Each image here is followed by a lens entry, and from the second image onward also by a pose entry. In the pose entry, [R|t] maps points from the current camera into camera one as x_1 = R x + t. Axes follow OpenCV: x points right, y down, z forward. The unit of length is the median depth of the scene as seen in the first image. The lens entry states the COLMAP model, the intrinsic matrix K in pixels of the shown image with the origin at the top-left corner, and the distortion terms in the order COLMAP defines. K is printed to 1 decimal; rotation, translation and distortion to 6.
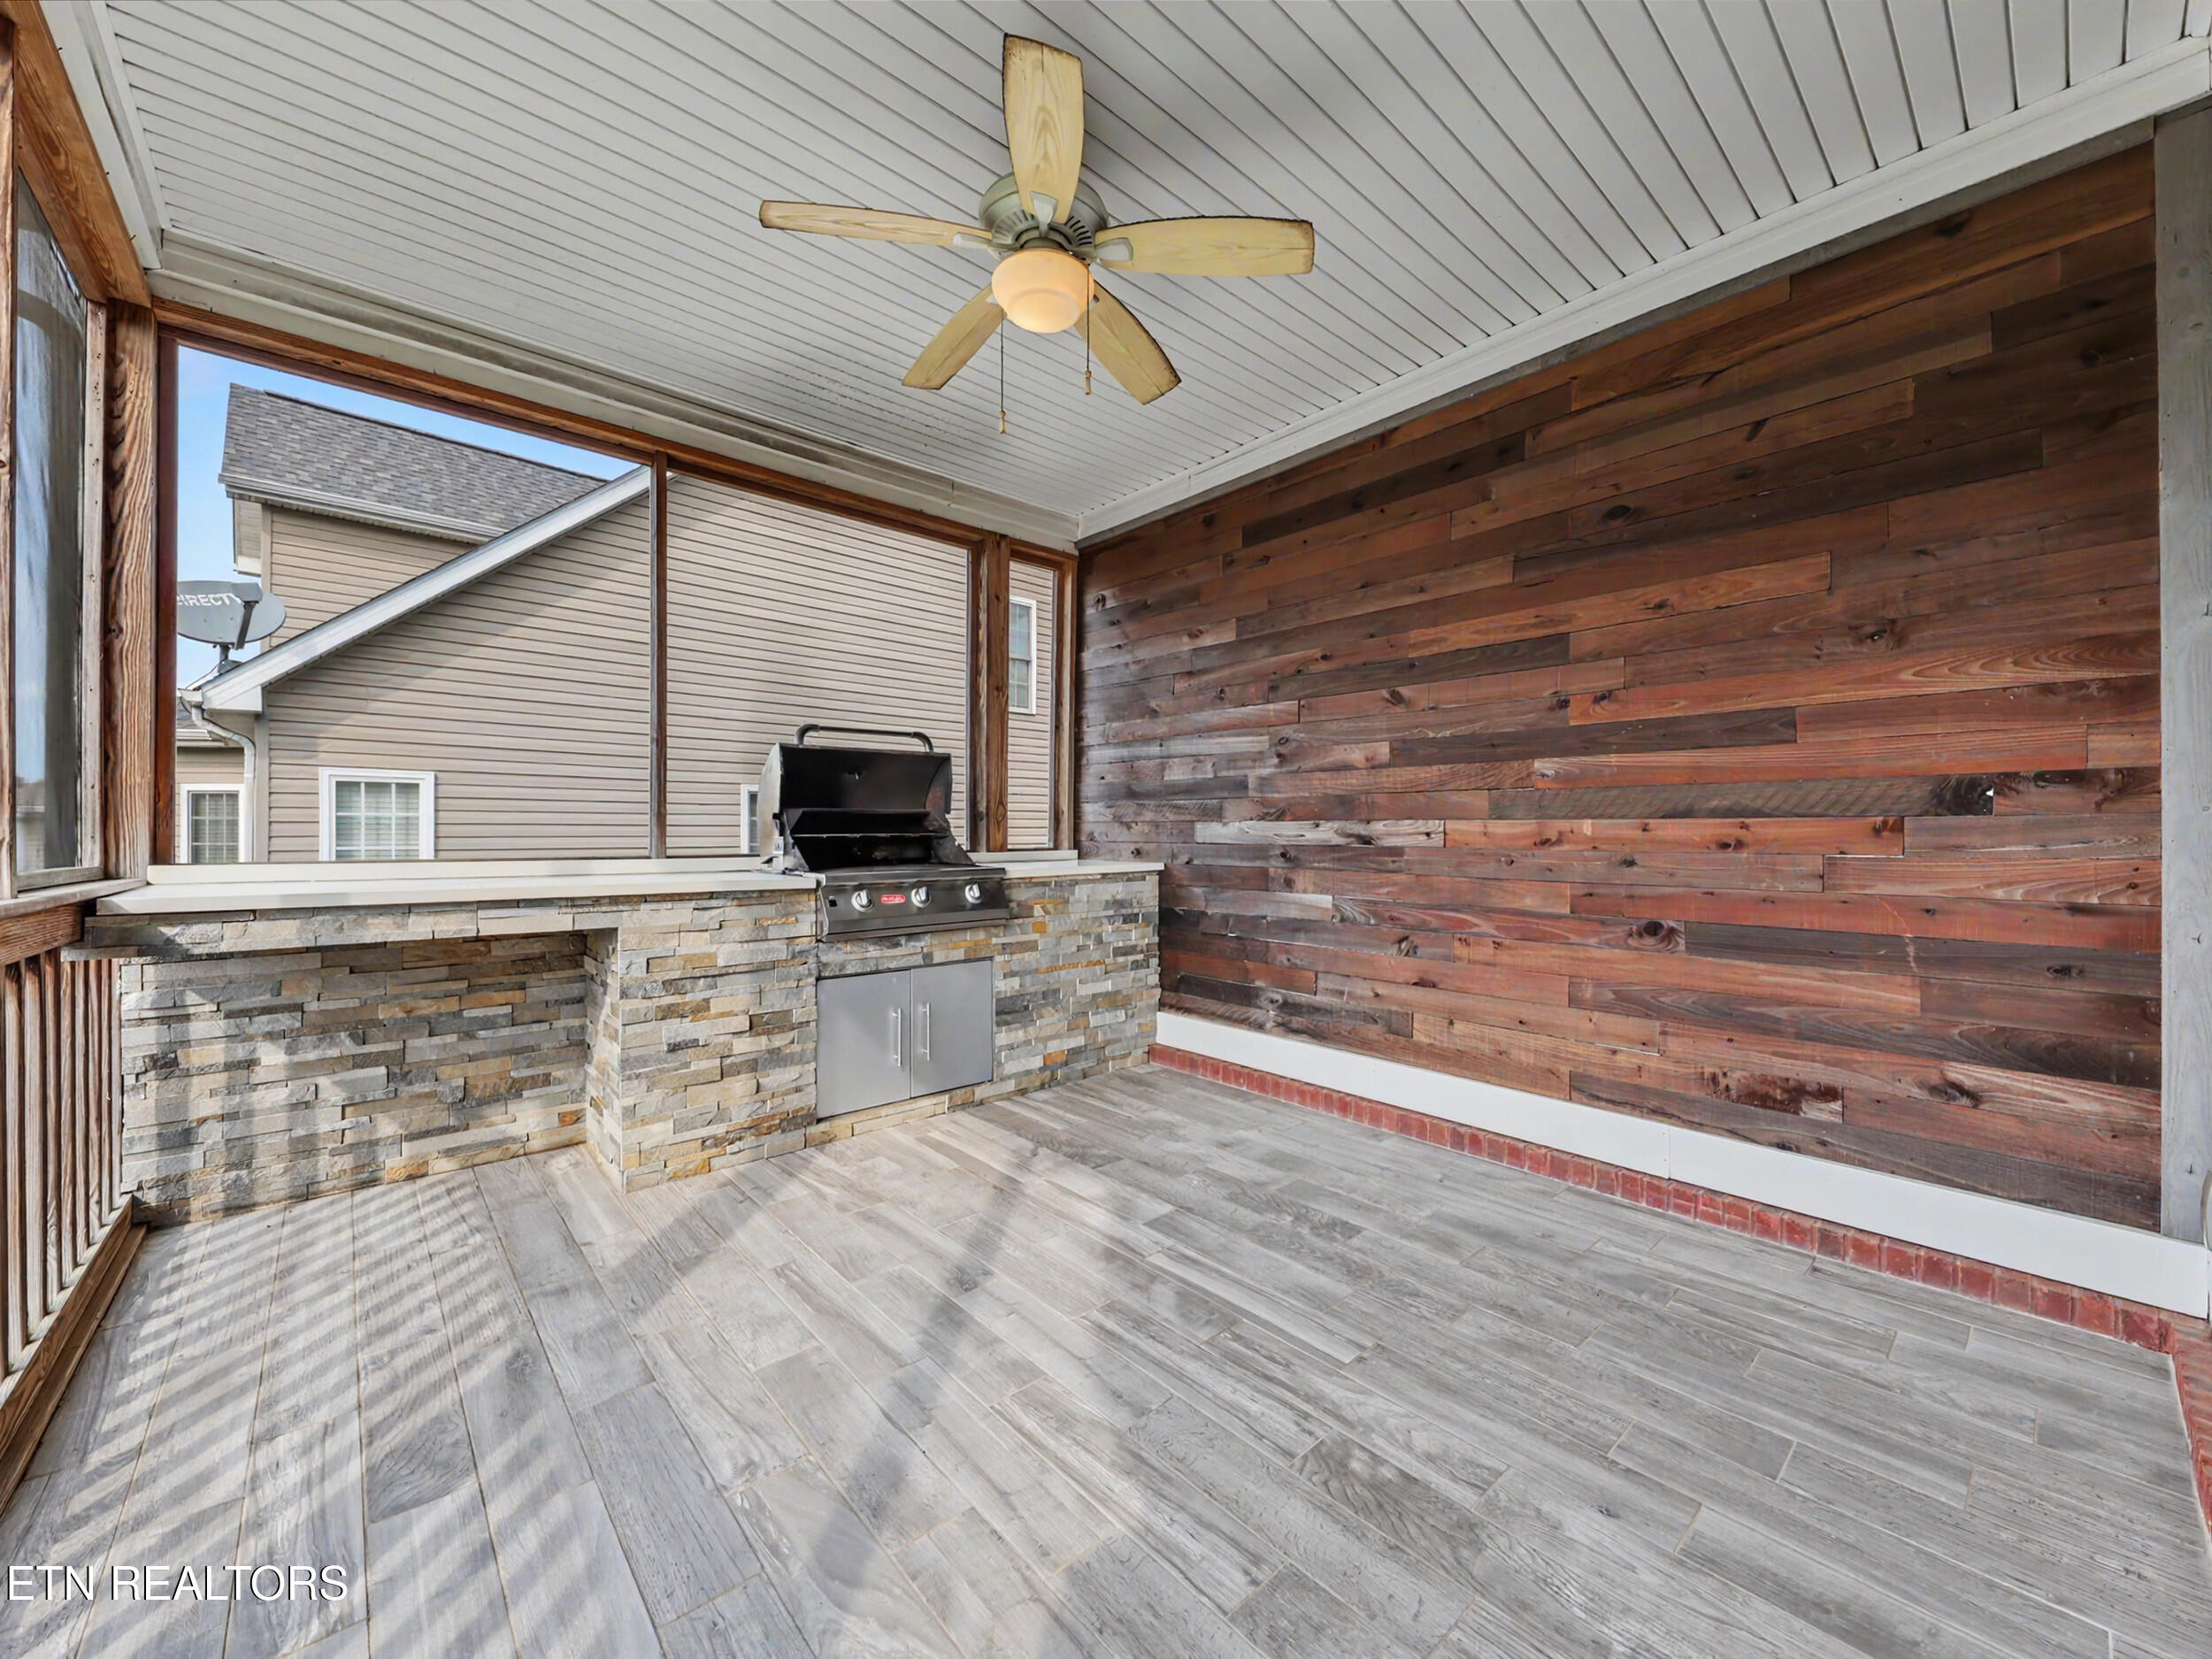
lens RADIAL K [[869.3, 0, 1099.7], [0, 869.3, 837.5], [0, 0, 1]] dist [0.010467, -0.005682]
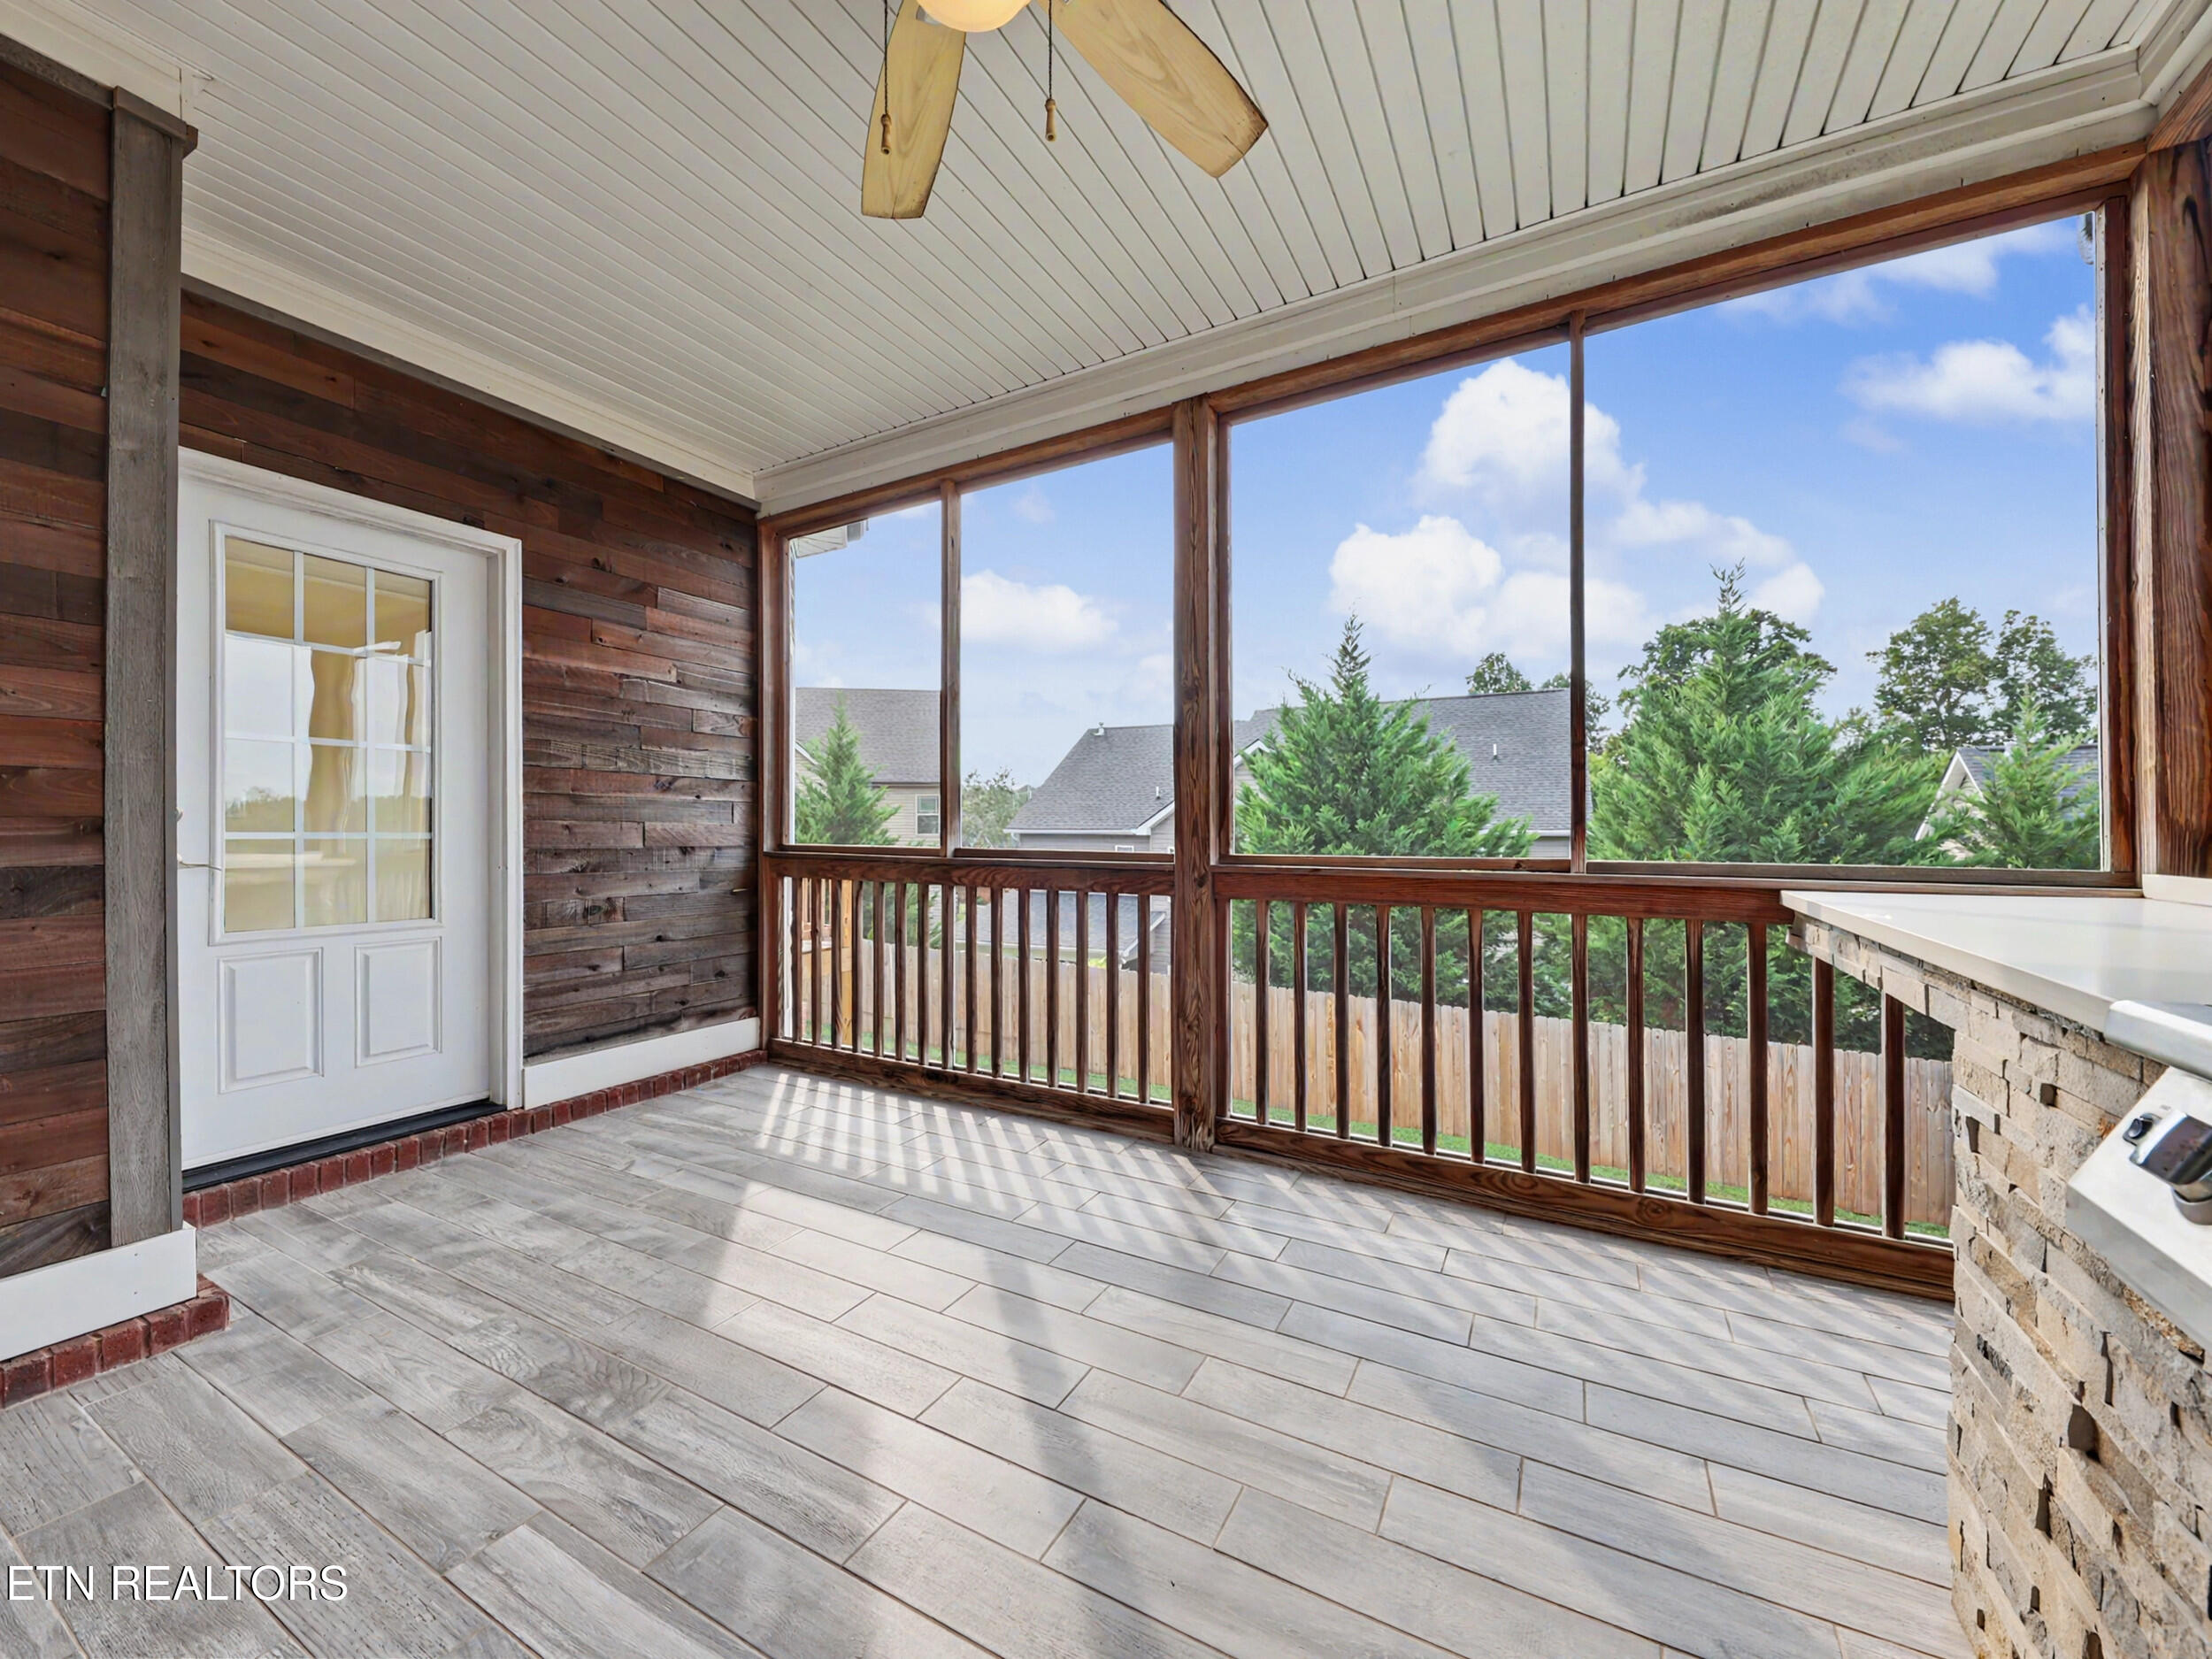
lens RADIAL K [[869.3, 0, 1106.5], [0, 869.3, 831.1], [0, 0, 1]] dist [0.010467, -0.005682]
pose [[-0.942170, -0.004027, -0.335110, 0.054639], [-0.002552, 0.999985, -0.004843, -0.000160], [0.335125, -0.003707, -0.942166, 1.691100]]
